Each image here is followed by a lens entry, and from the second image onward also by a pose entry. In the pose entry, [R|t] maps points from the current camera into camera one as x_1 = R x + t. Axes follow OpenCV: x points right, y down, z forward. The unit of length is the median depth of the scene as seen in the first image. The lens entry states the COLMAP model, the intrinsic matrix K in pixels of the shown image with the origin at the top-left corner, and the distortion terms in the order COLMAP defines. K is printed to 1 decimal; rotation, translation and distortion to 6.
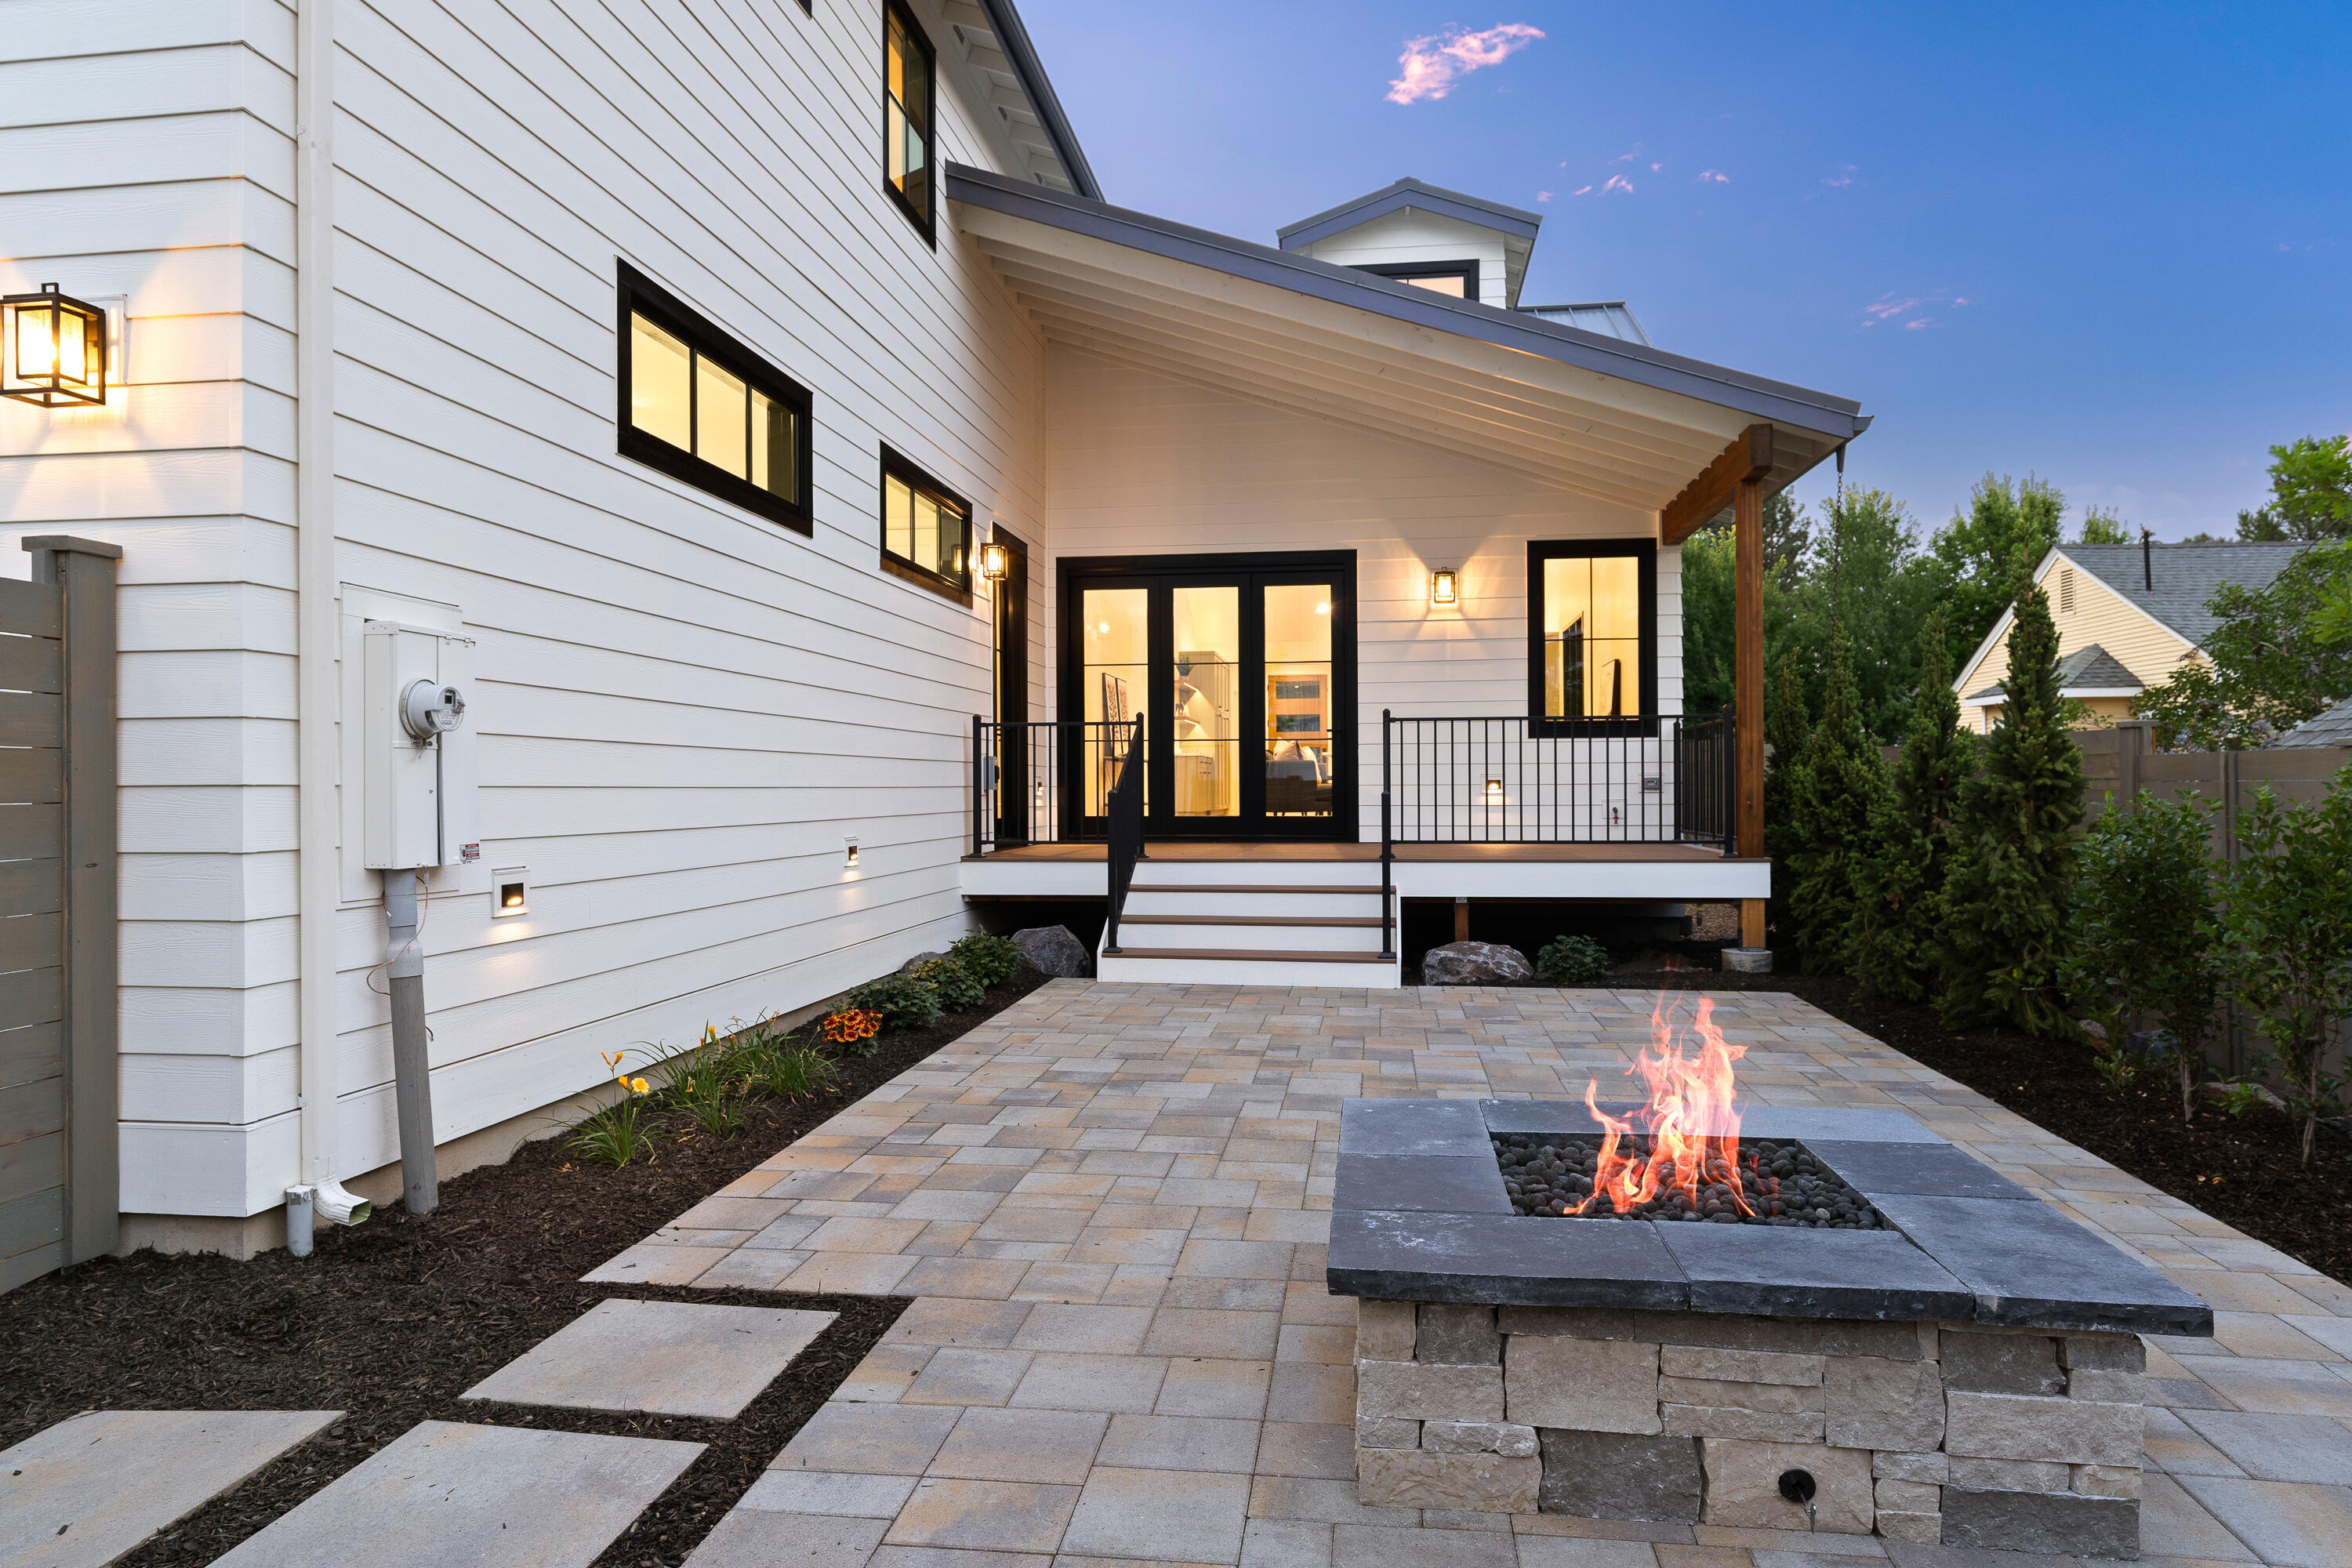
lens RADIAL K [[1472.1, 0, 1172.6], [0, 1472.1, 782.6], [0, 0, 1]] dist [-0.006899, 0.003068]
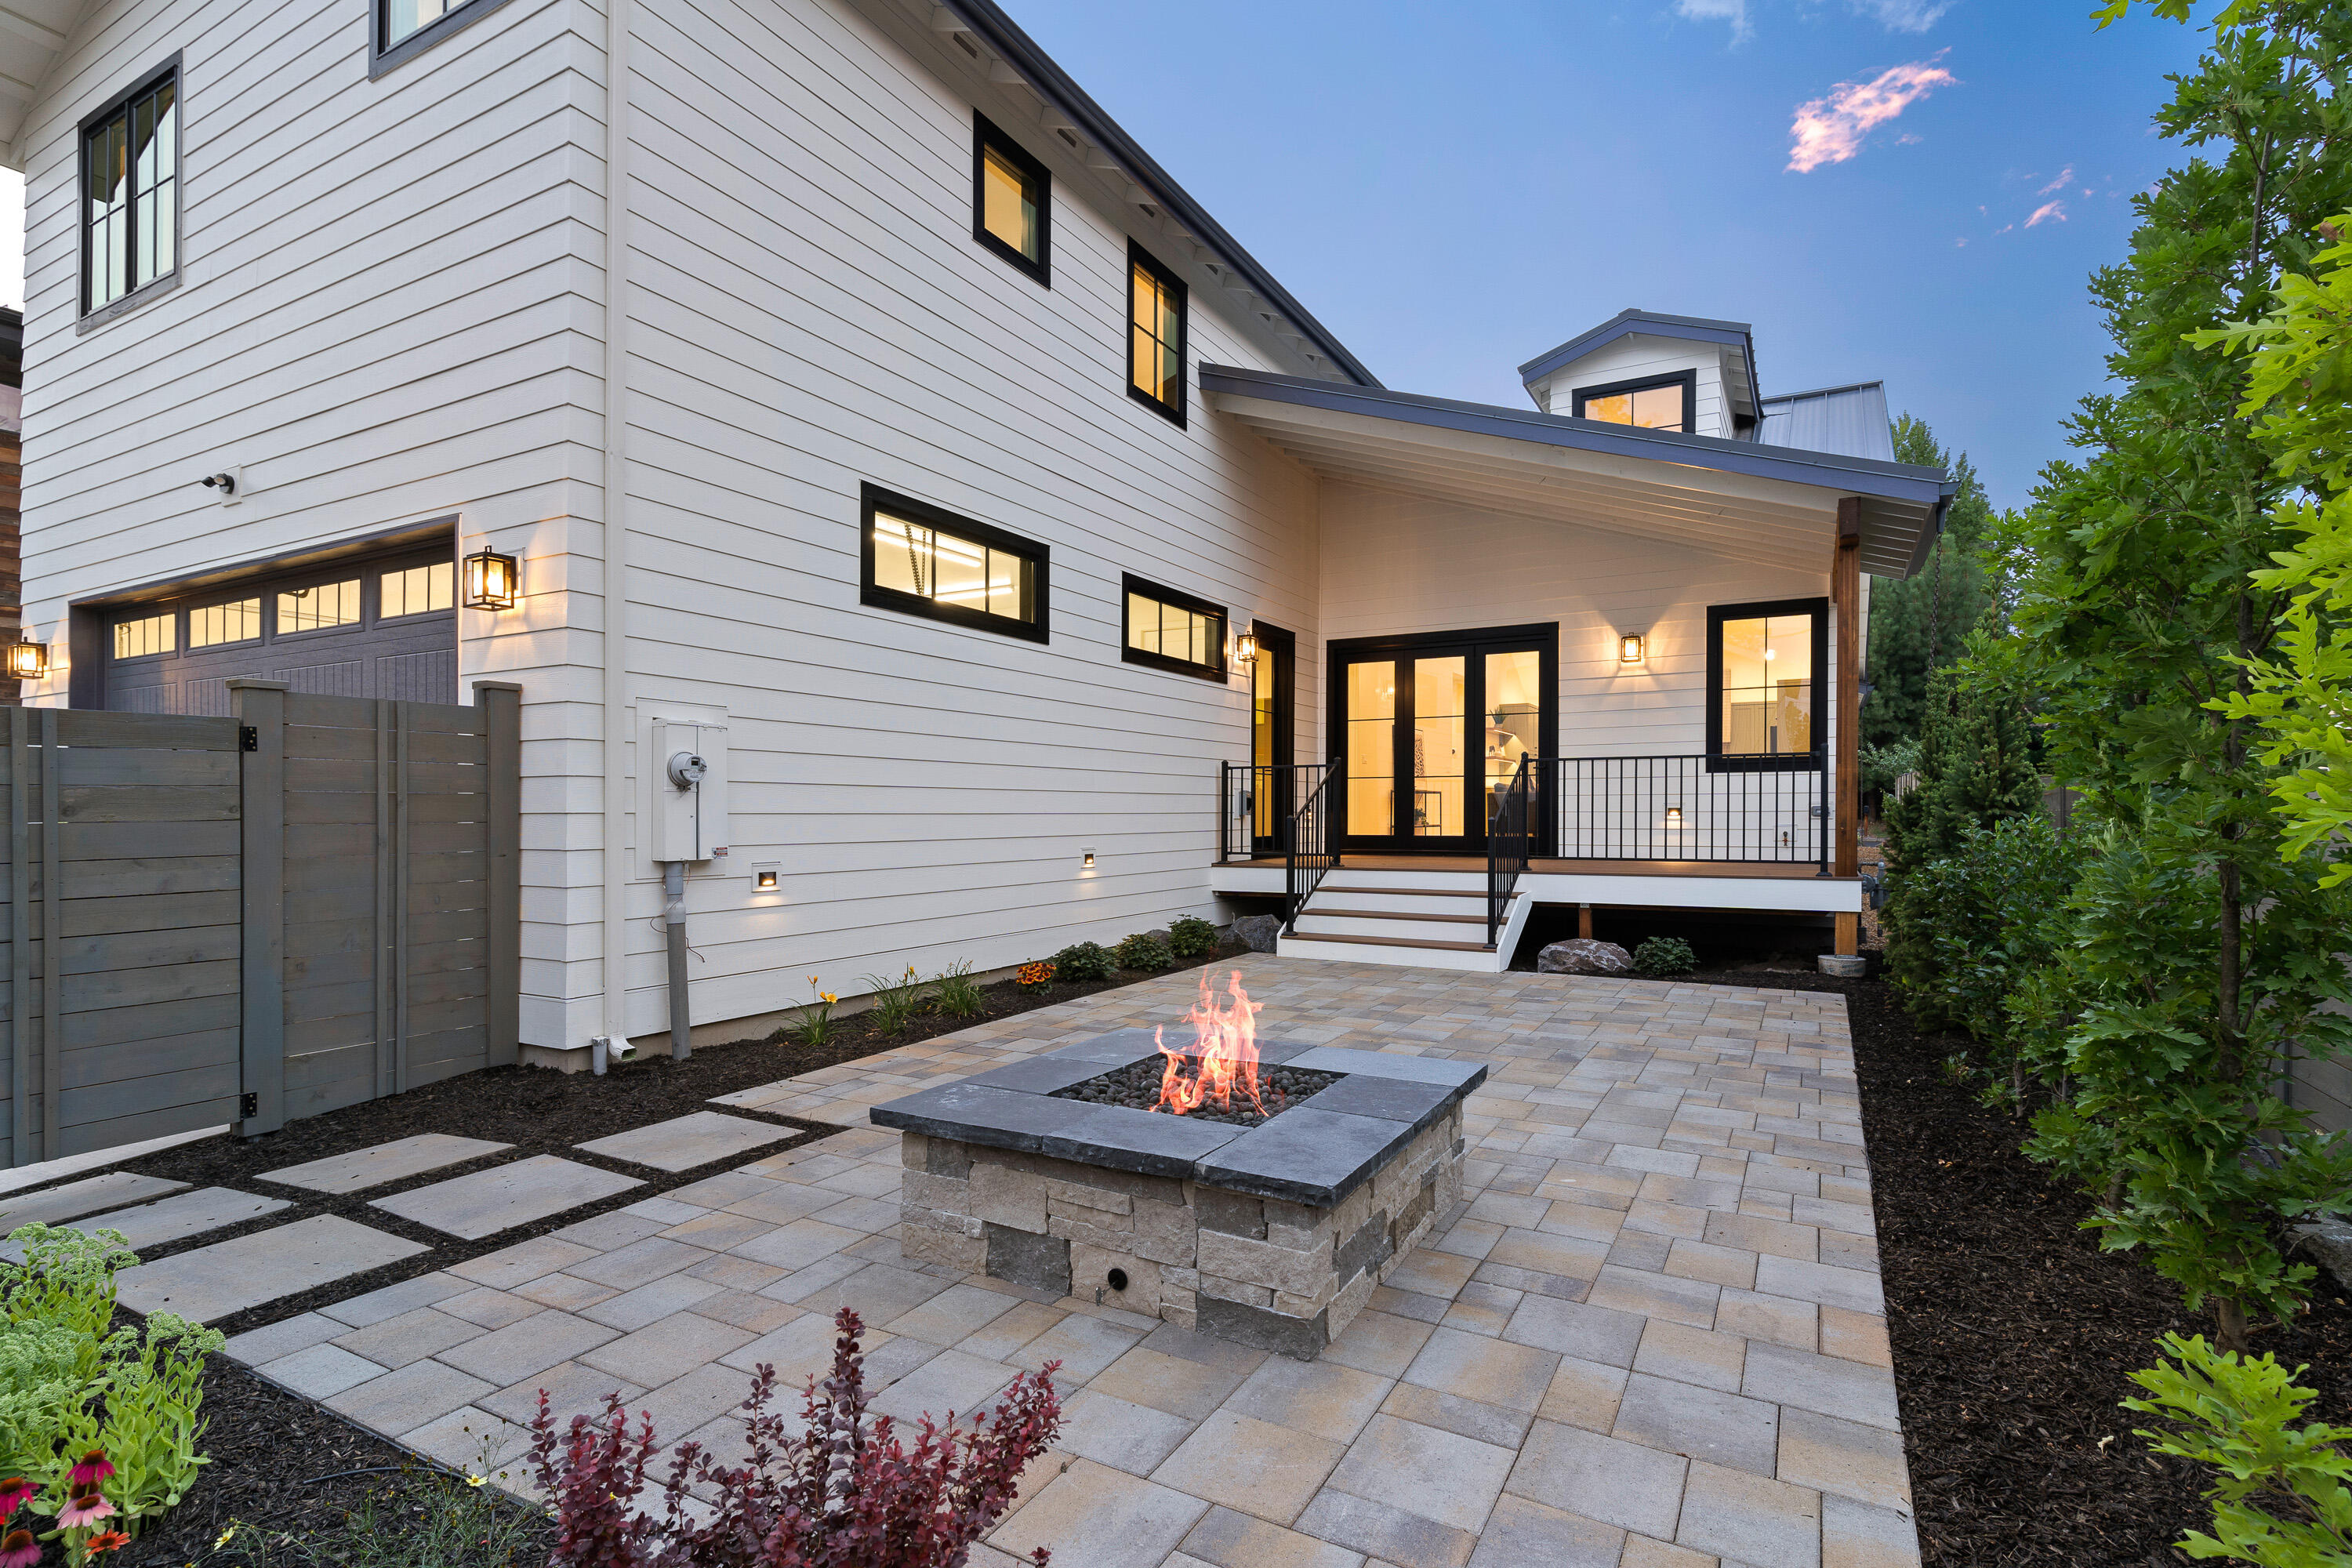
lens RADIAL K [[1143.6, 0, 1174.9], [0, 1143.6, 817.0], [0, 0, 1]] dist [-0.003642, 0.000065]
pose [[0.932839, 0.003687, -0.360276, 0.507445], [-0.000830, 0.999967, 0.008084, -0.004938], [0.360293, -0.007242, 0.932811, -0.043670]]
